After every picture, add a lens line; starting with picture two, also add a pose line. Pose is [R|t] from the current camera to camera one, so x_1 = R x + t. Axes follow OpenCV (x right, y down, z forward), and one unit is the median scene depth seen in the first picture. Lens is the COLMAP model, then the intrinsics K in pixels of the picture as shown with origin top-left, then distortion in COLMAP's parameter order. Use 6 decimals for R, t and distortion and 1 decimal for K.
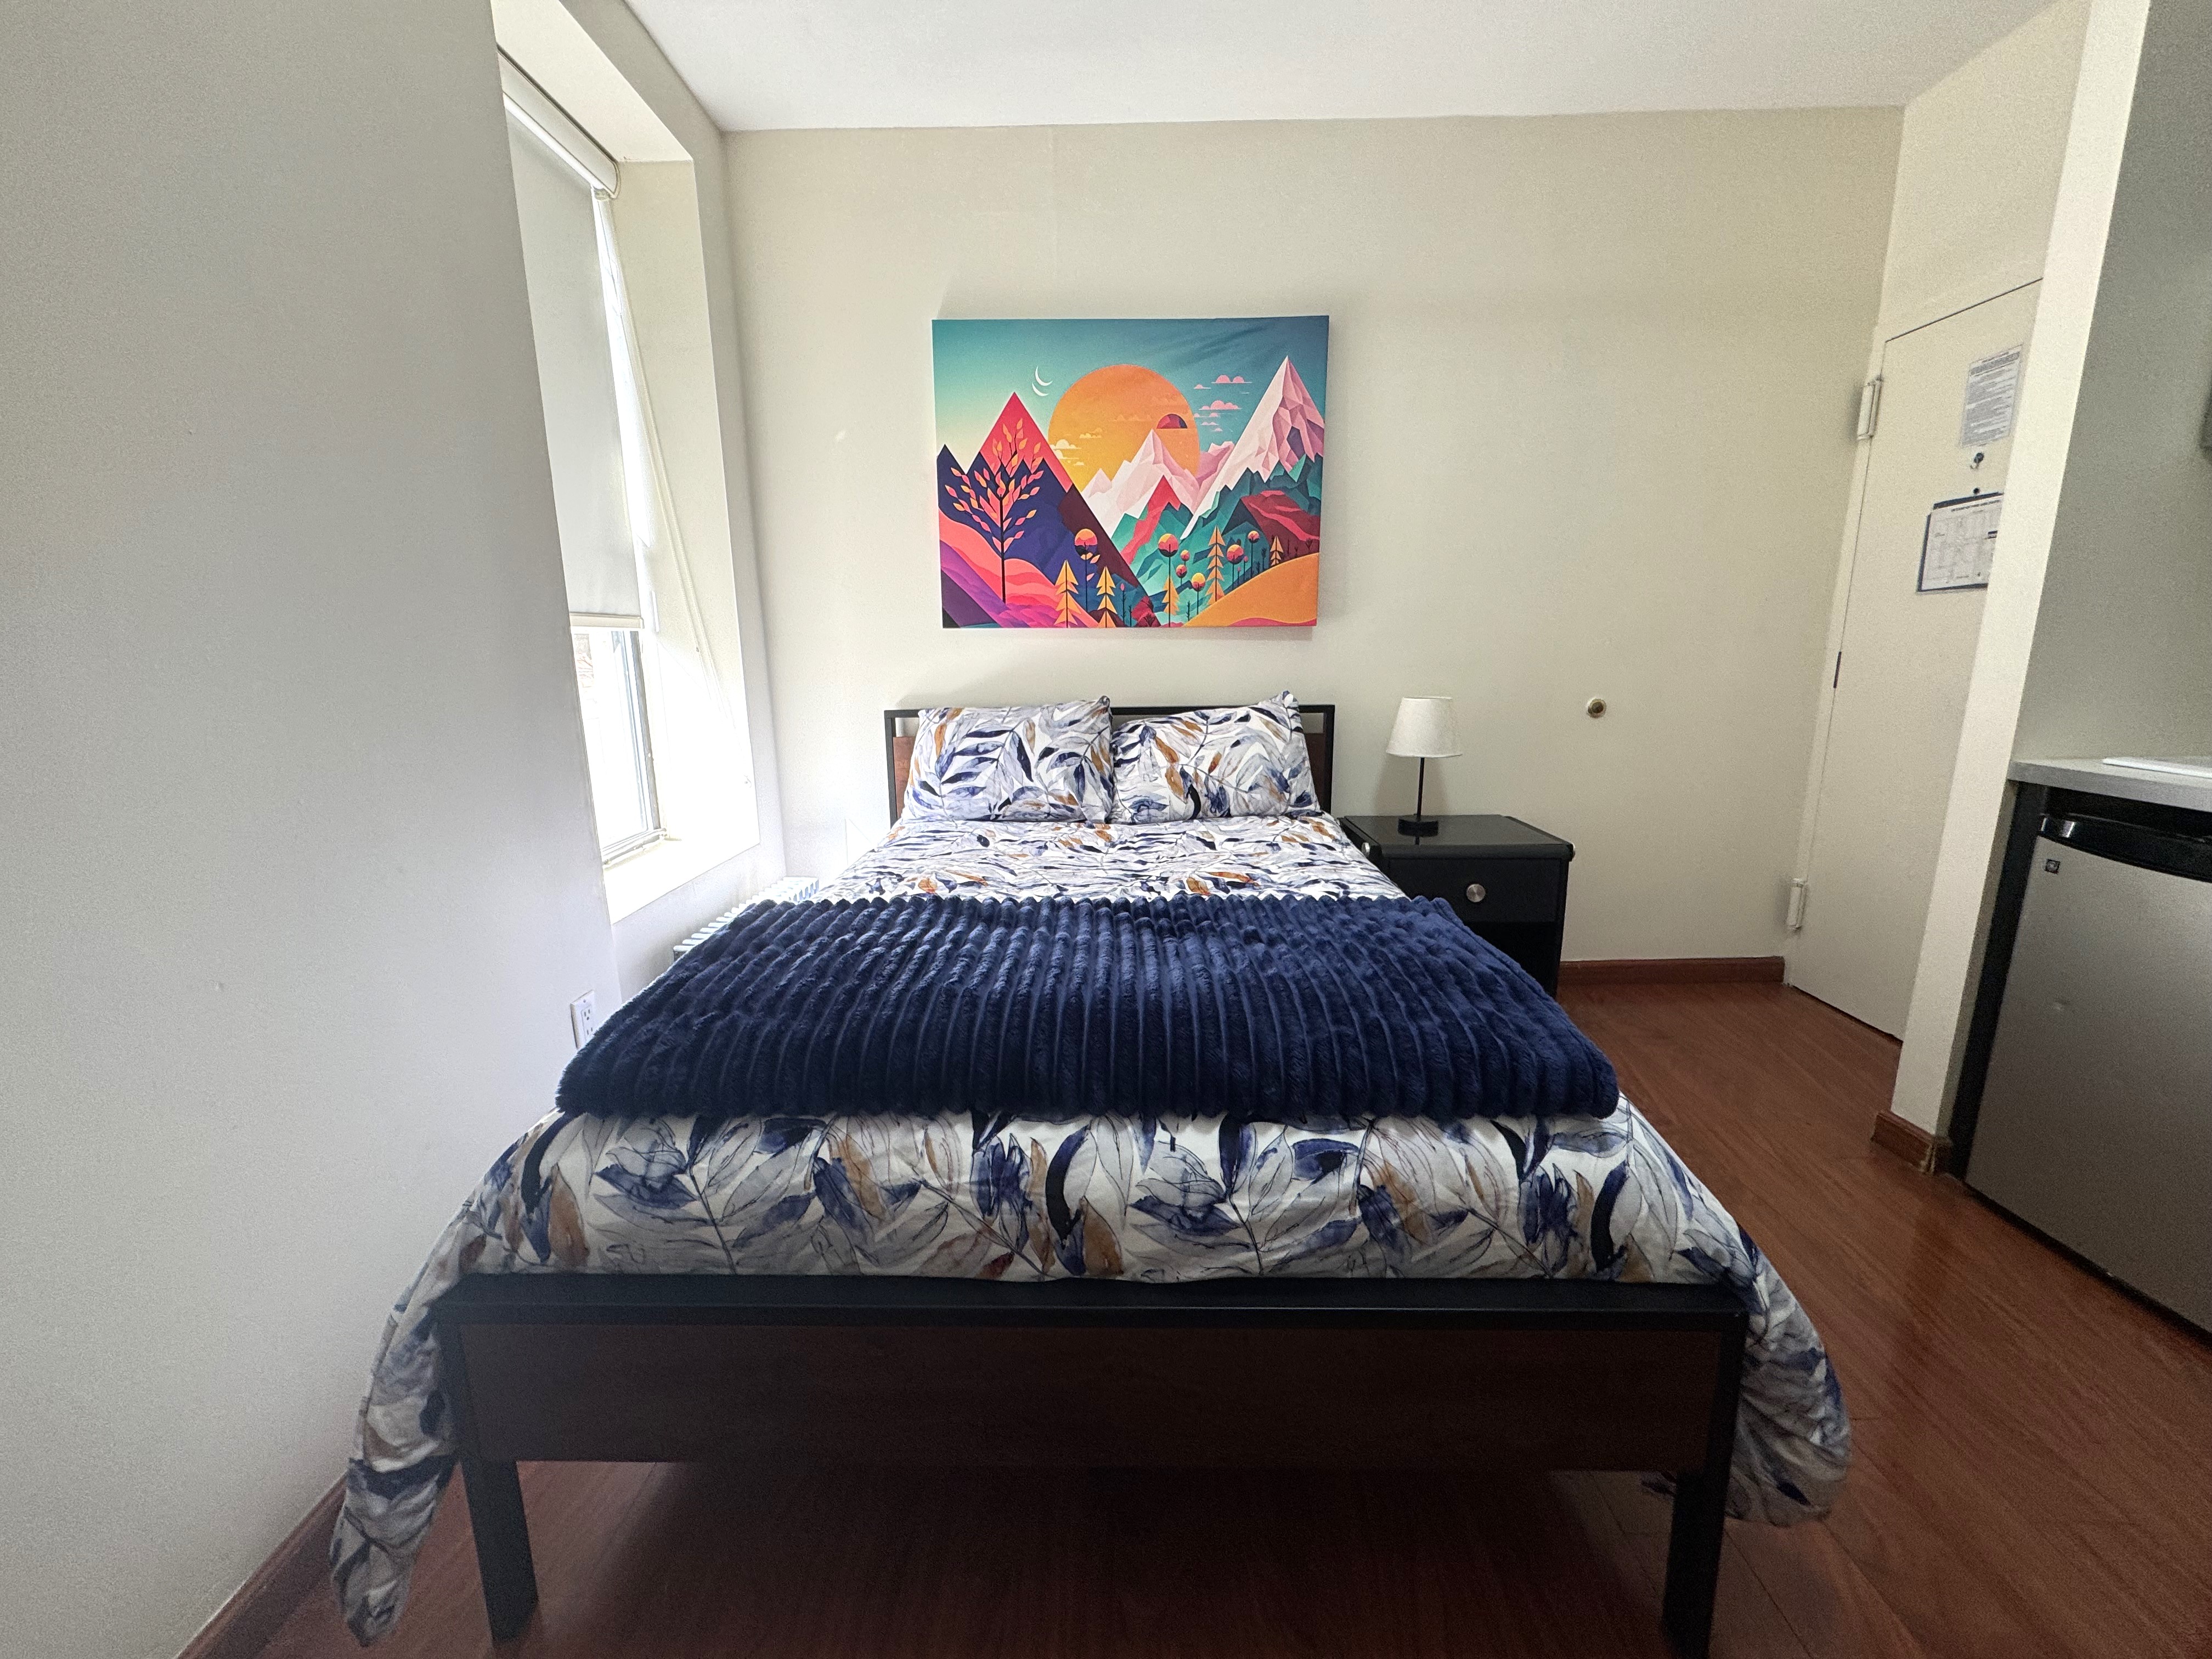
lens RADIAL K [[871.9, 0, 1104.9], [0, 871.9, 831.9], [0, 0, 1]] dist [-0.003949, -0.000162]
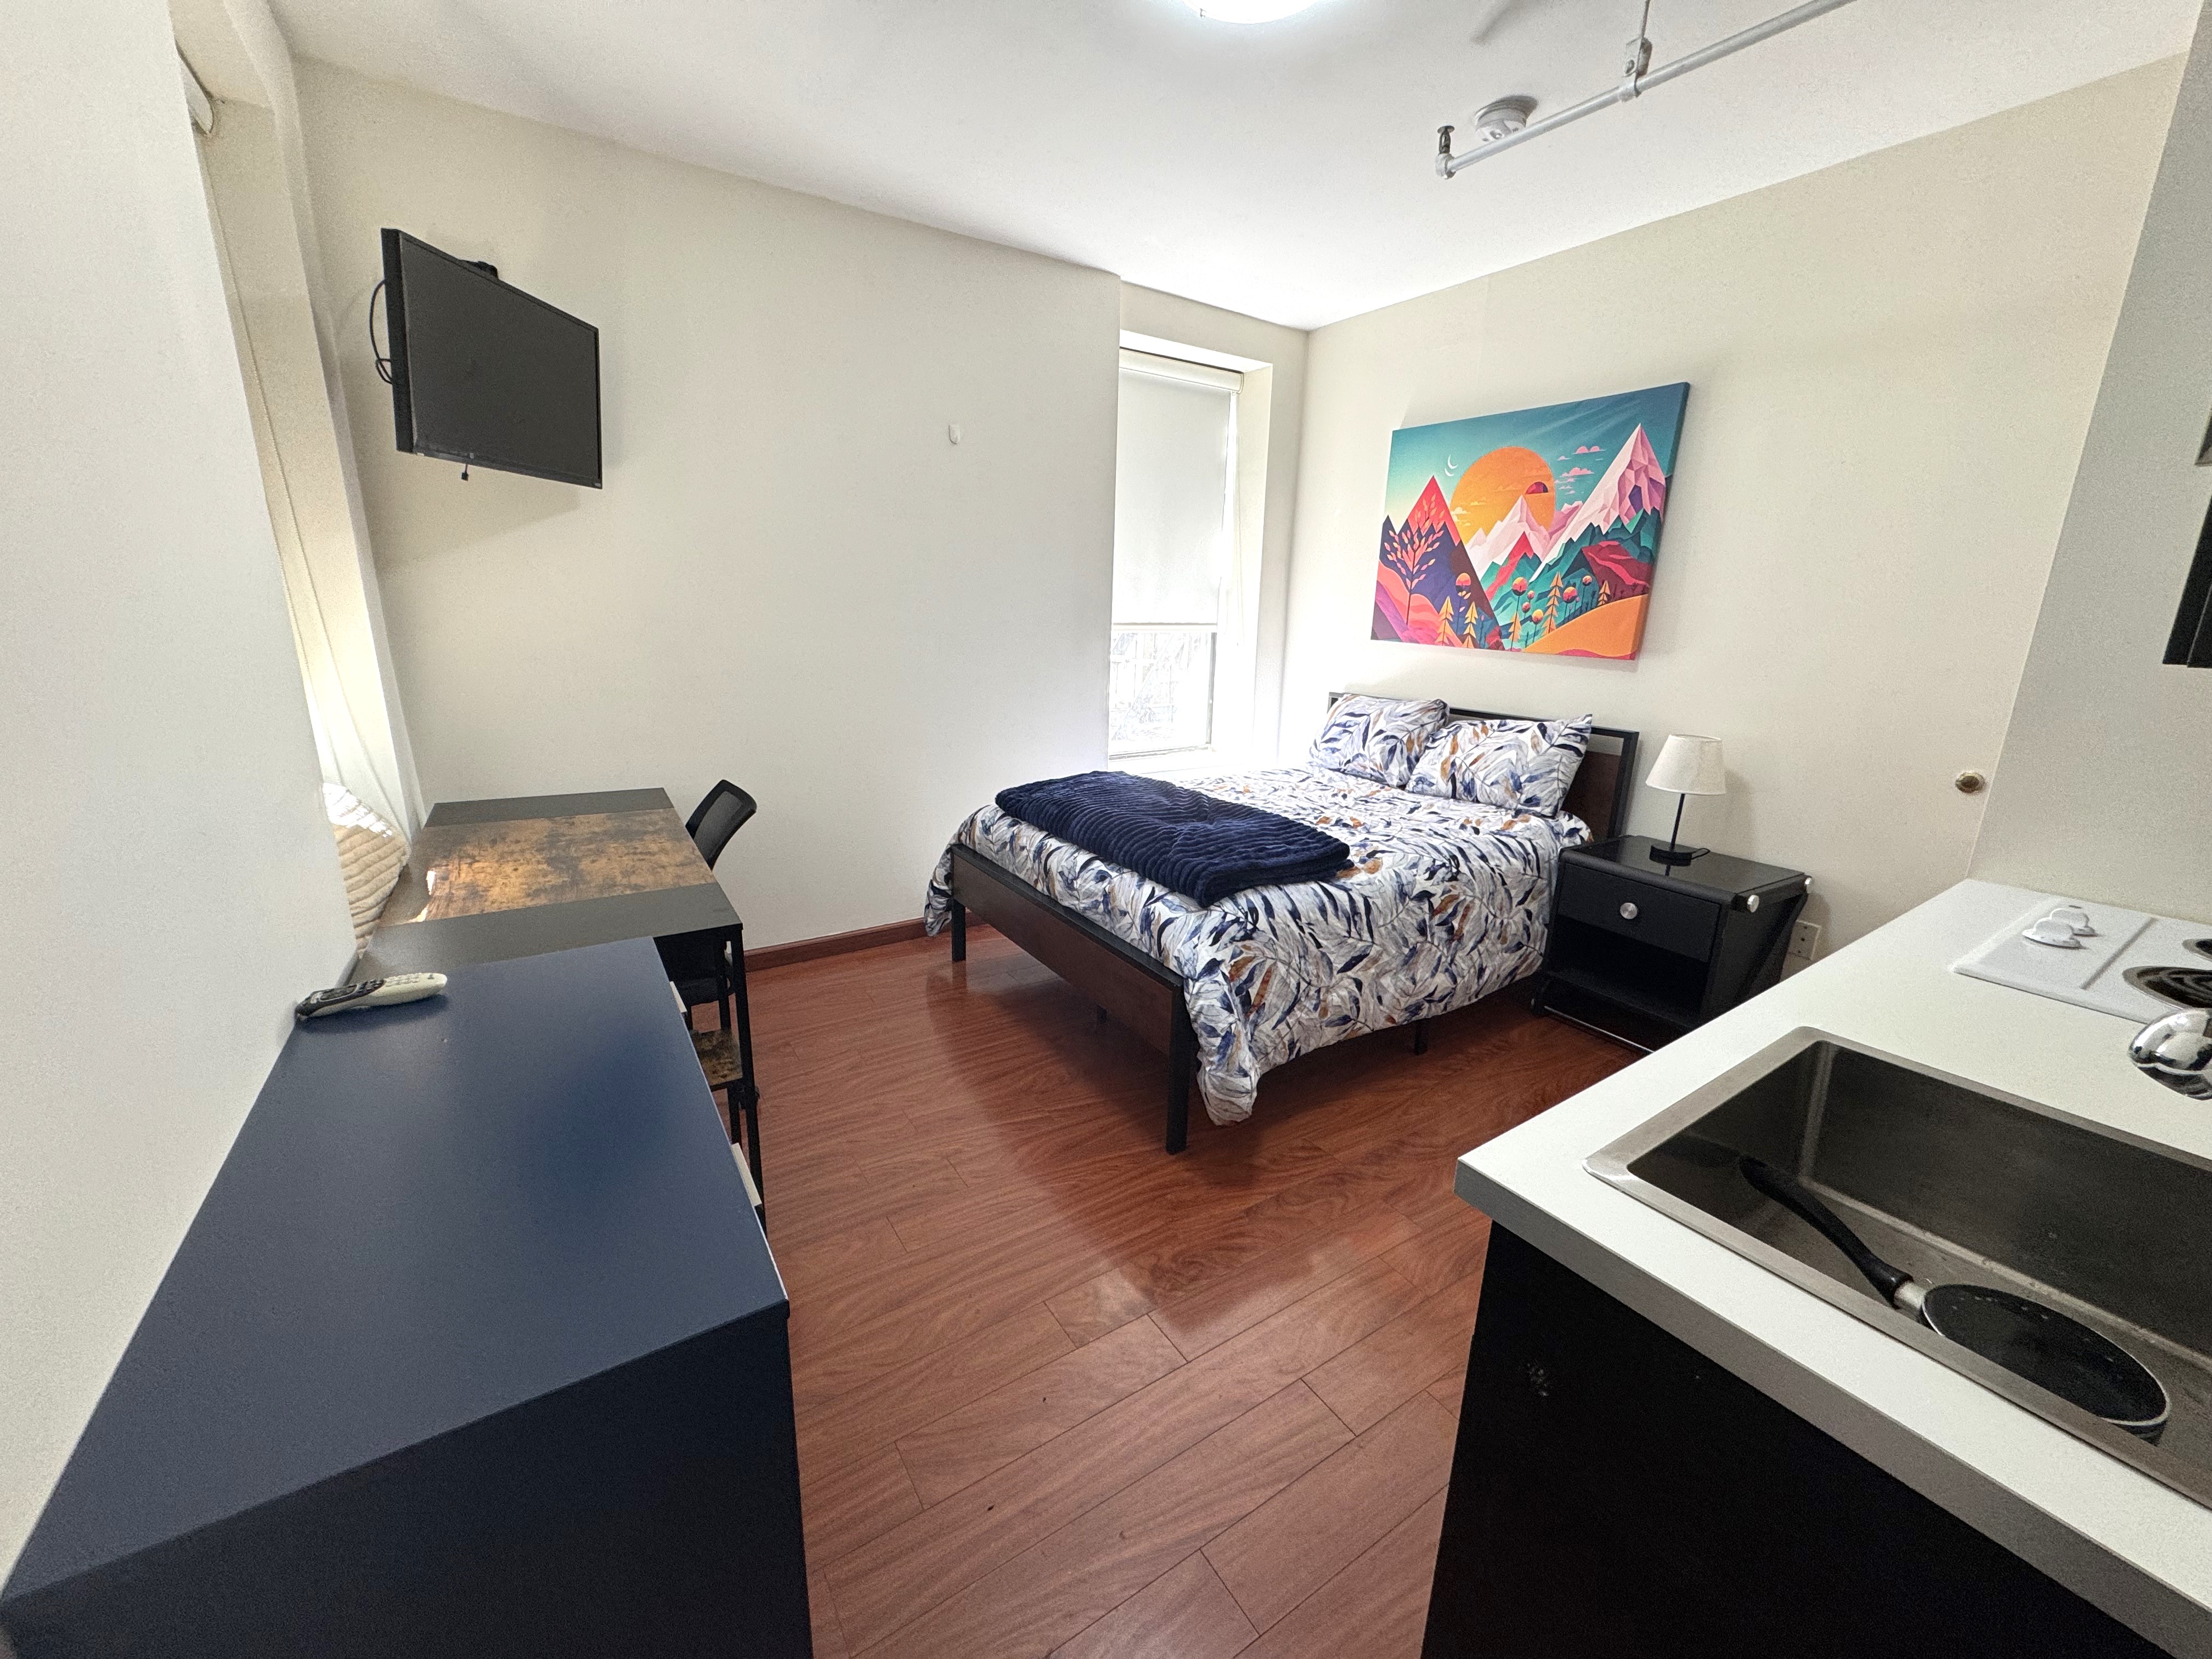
lens RADIAL K [[871.9, 0, 1102.5], [0, 871.9, 822.1], [0, 0, 1]] dist [-0.003949, -0.000162]
pose [[0.554748, 0.231363, -0.799203, 0.837982], [-0.211297, 0.968244, 0.133632, -0.043227], [0.804741, 0.094738, 0.586018, -0.186161]]
